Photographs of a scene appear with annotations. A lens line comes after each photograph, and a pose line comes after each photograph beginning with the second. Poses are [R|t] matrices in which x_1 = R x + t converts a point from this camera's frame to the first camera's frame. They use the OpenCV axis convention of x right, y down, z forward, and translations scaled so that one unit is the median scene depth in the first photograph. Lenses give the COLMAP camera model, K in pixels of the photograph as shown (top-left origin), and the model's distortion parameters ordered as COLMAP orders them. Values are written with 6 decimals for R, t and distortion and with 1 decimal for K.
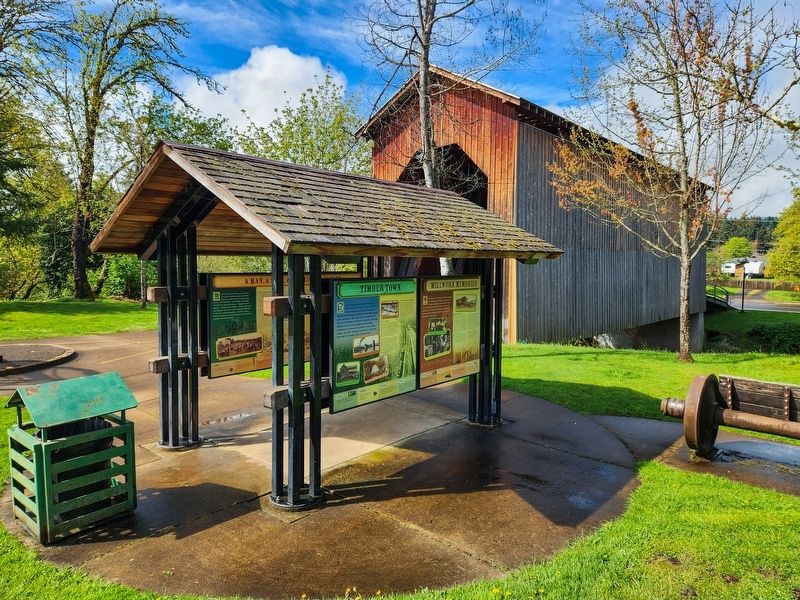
lens RADIAL K [[541.4, 0, 406.2], [0, 541.4, 293.3], [0, 0, 1]] dist [0.050629, -0.039958]
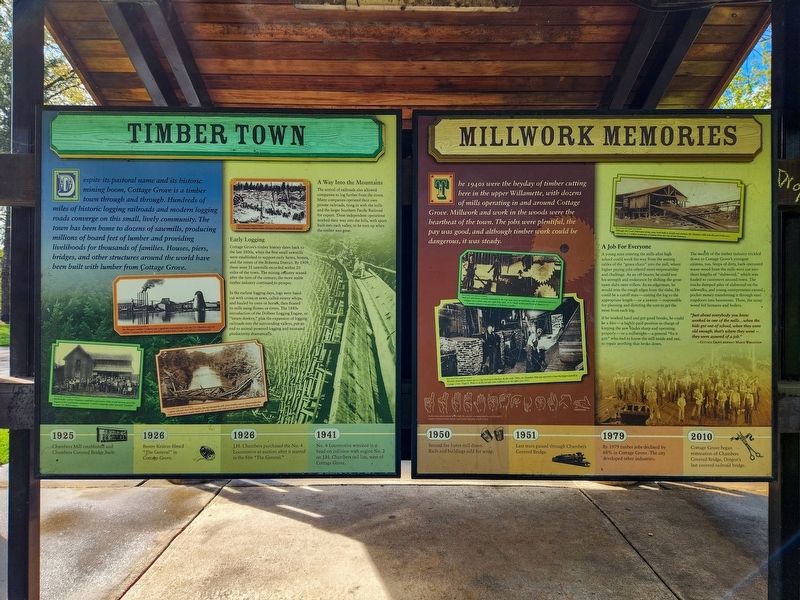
lens RADIAL K [[541.4, 0, 397.9], [0, 541.4, 295.0], [0, 0, 1]] dist [0.050629, -0.039958]
pose [[0.655688, -0.004863, -0.755017, 0.245377], [-0.046411, 0.997829, -0.046732, 0.086983], [0.753605, 0.065683, 0.654038, 0.765559]]
